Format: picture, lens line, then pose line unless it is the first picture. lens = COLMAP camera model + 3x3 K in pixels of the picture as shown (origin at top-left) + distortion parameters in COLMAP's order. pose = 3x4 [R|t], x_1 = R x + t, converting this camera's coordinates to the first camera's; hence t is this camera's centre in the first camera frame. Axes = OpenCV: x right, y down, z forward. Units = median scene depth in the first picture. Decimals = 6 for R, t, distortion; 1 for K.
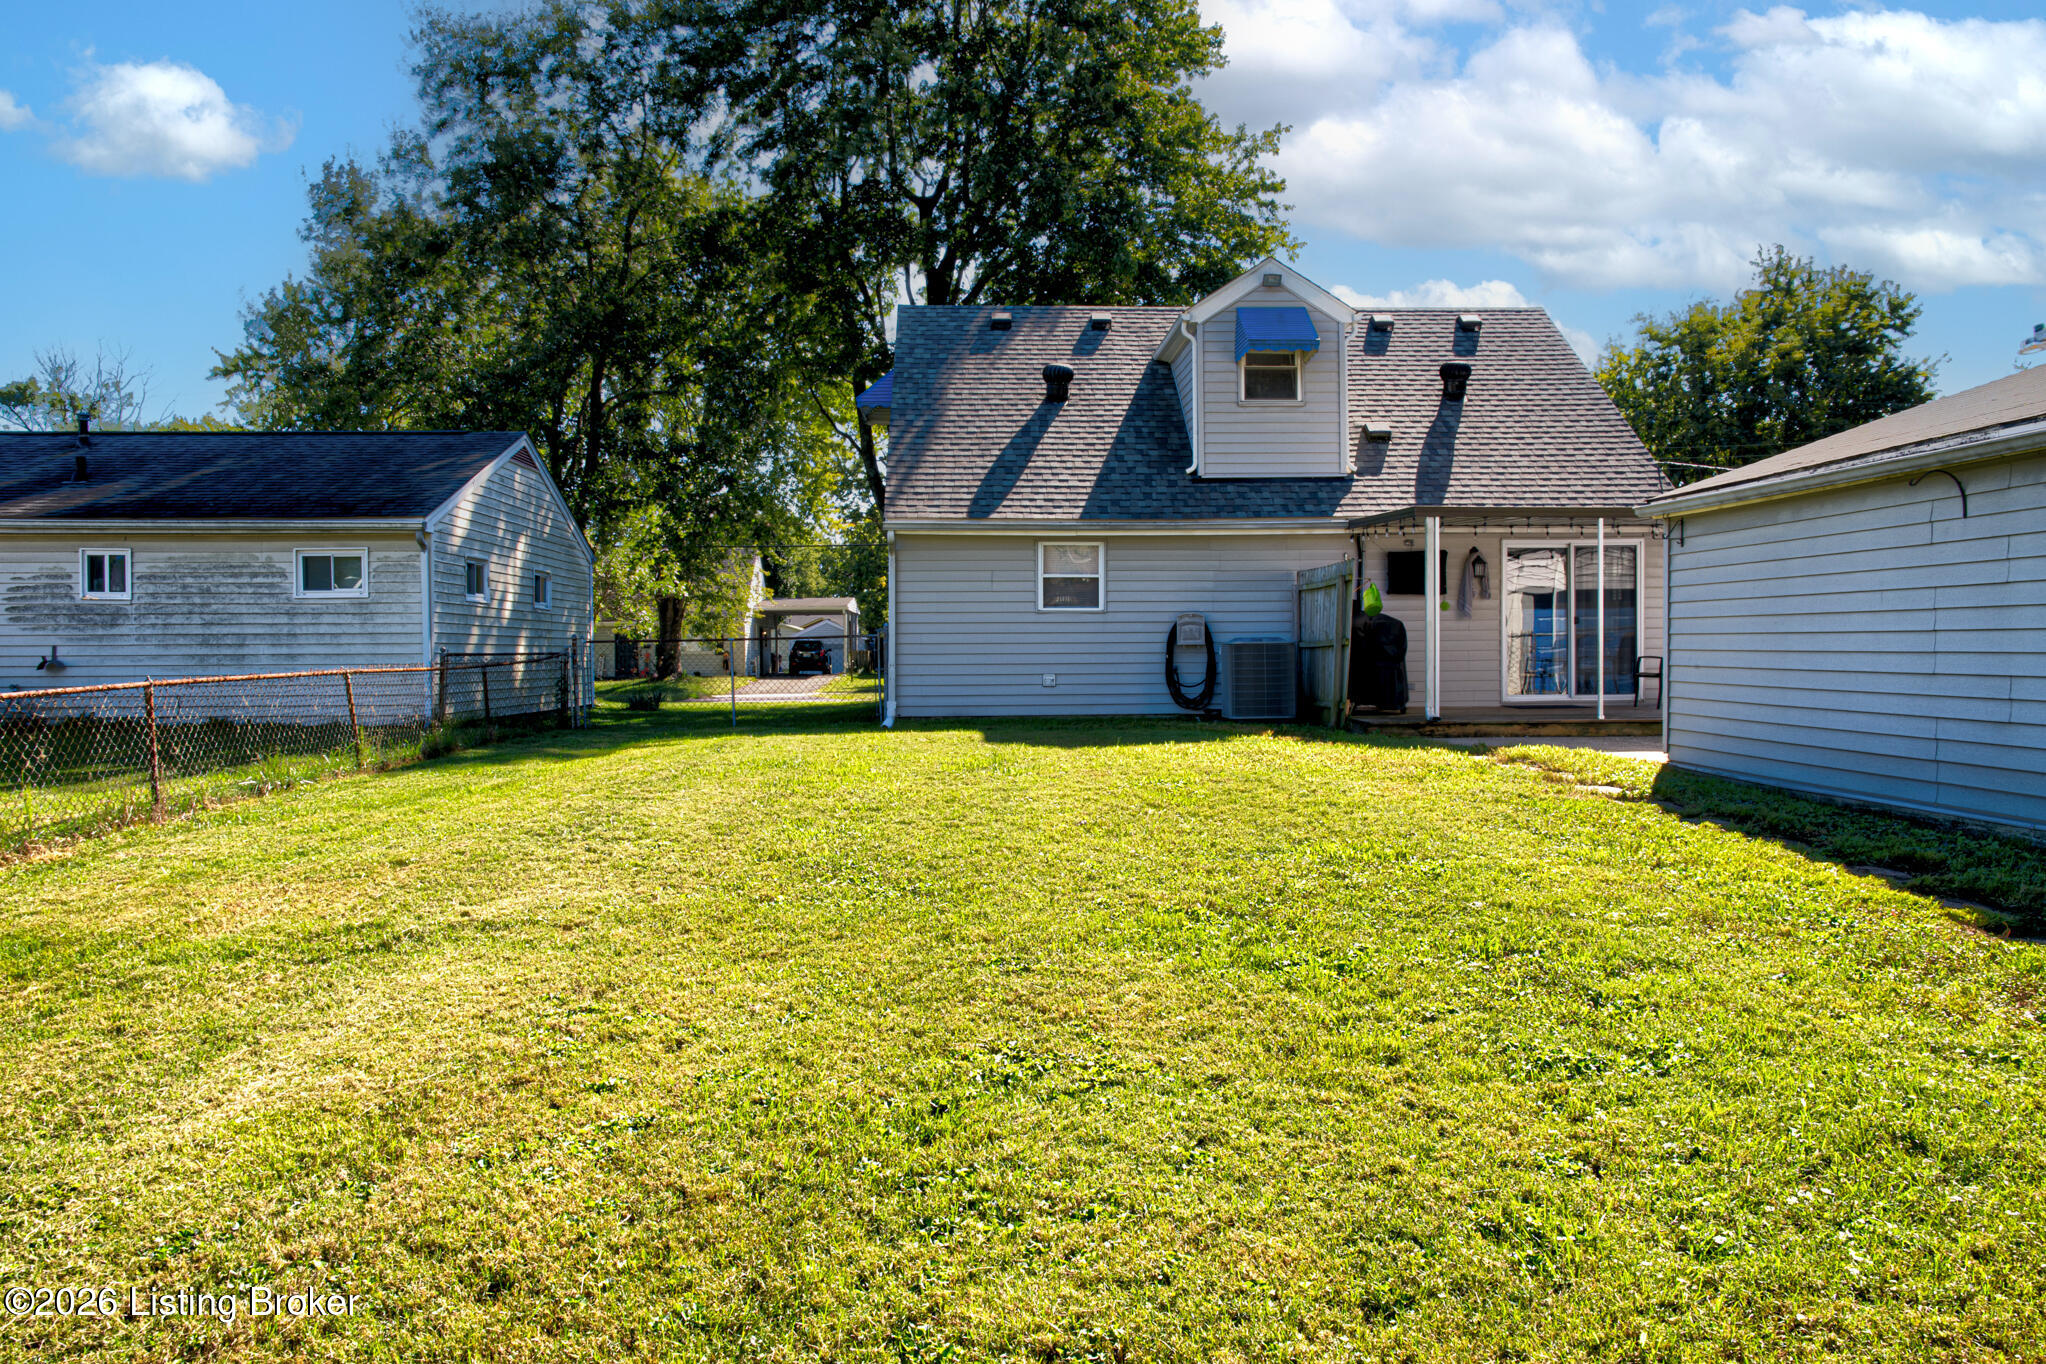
lens RADIAL K [[1410.3, 0, 1018.1], [0, 1410.3, 677.5], [0, 0, 1]] dist [0.000409, 0.036892]
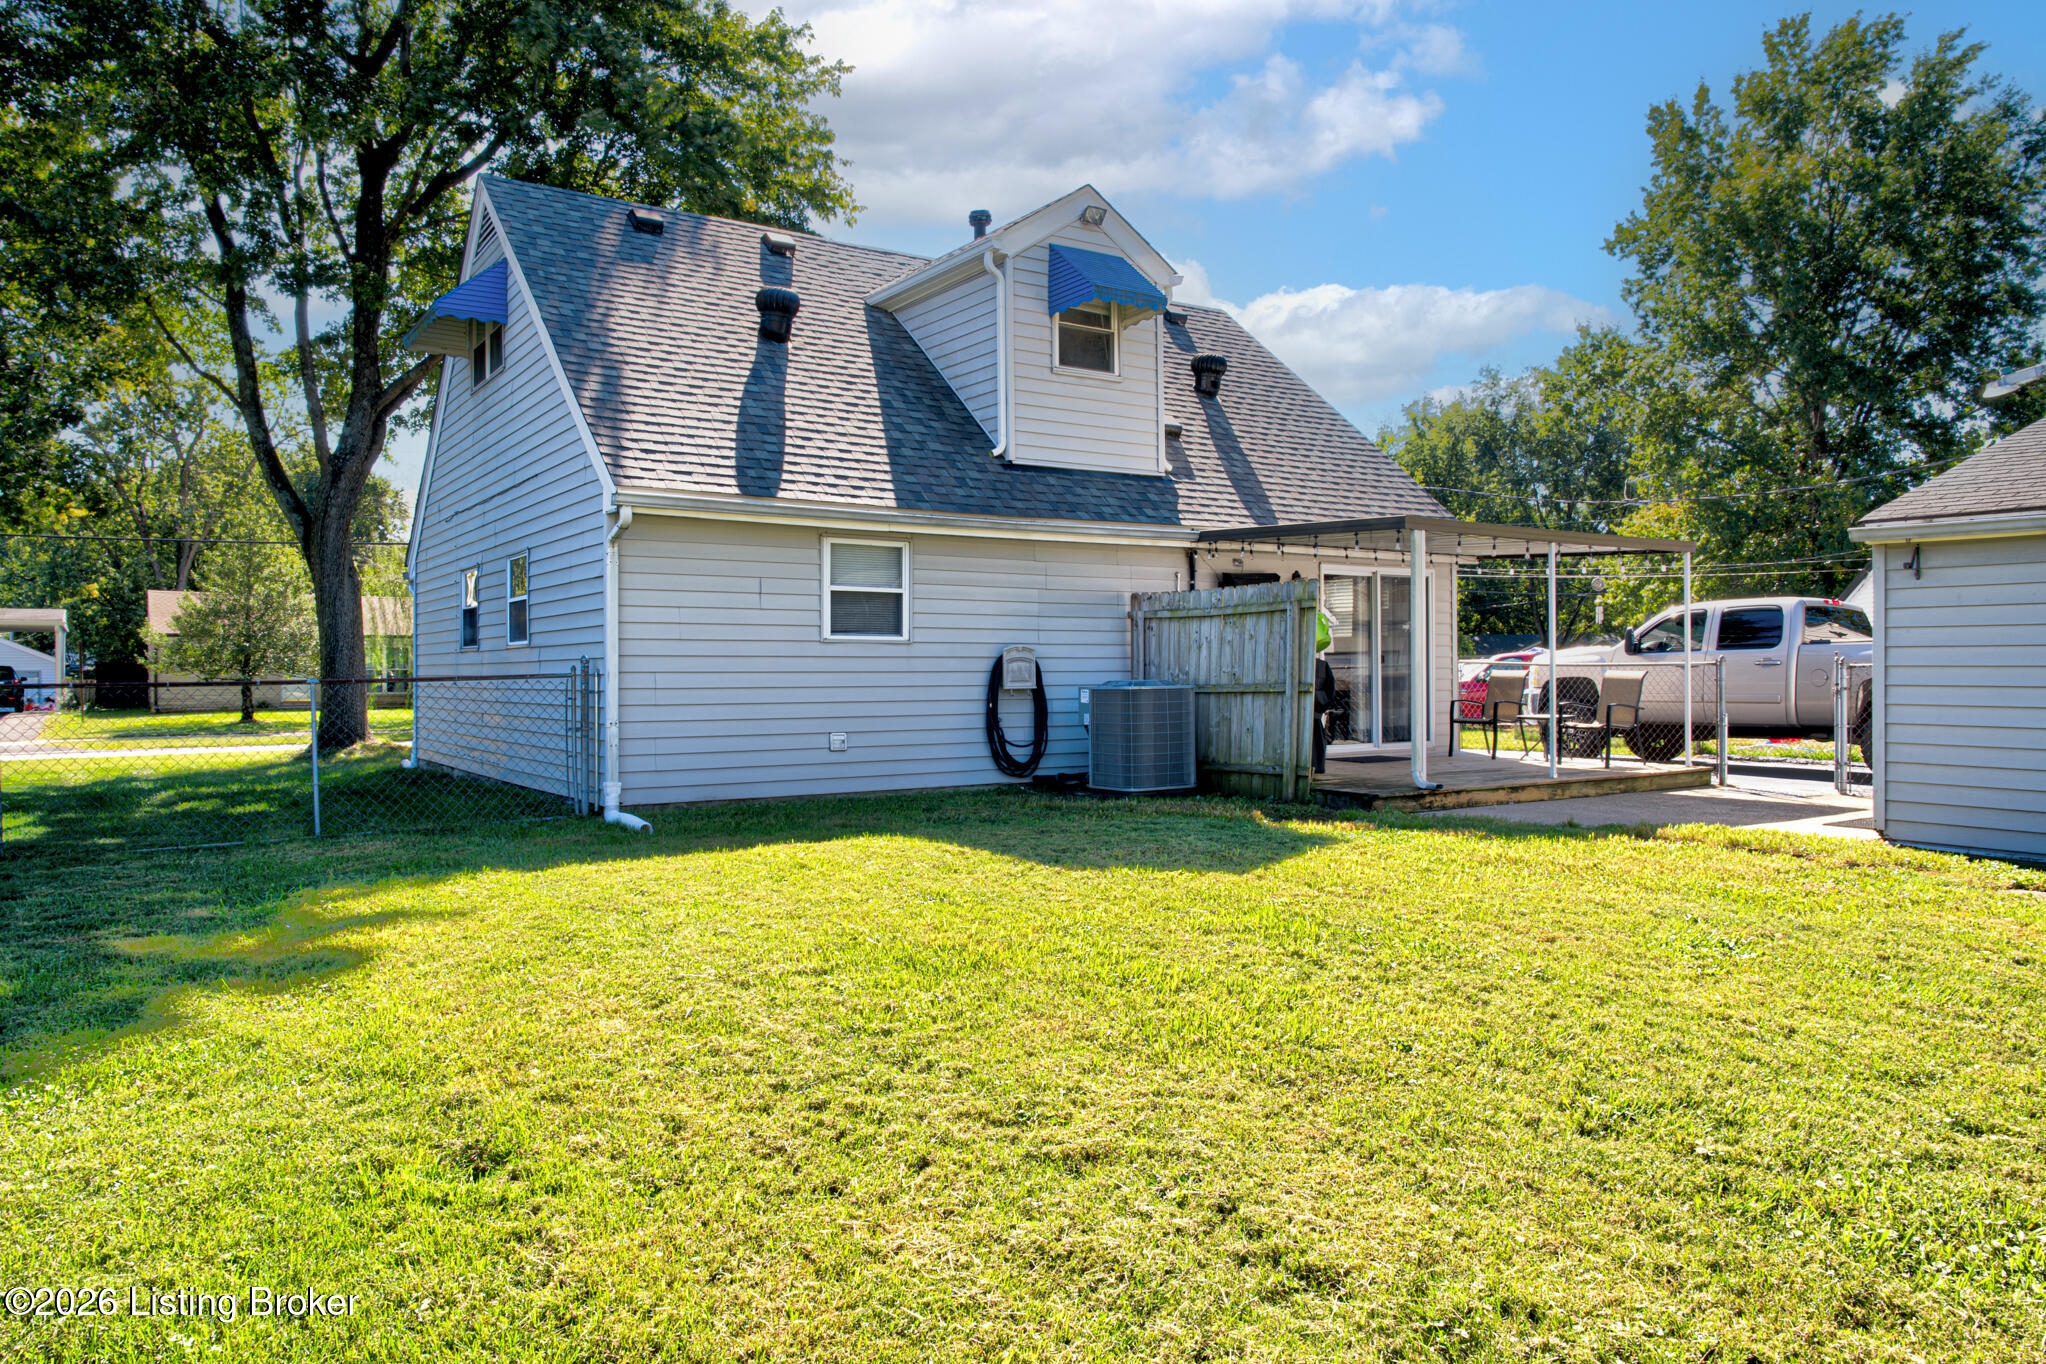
lens RADIAL K [[1410.3, 0, 1036.2], [0, 1410.3, 675.8], [0, 0, 1]] dist [0.000409, 0.036892]
pose [[0.854413, 0.000850, 0.519594, -0.249398], [0.009984, 0.999787, -0.018053, -0.016432], [-0.519499, 0.020612, 0.854223, 0.366237]]
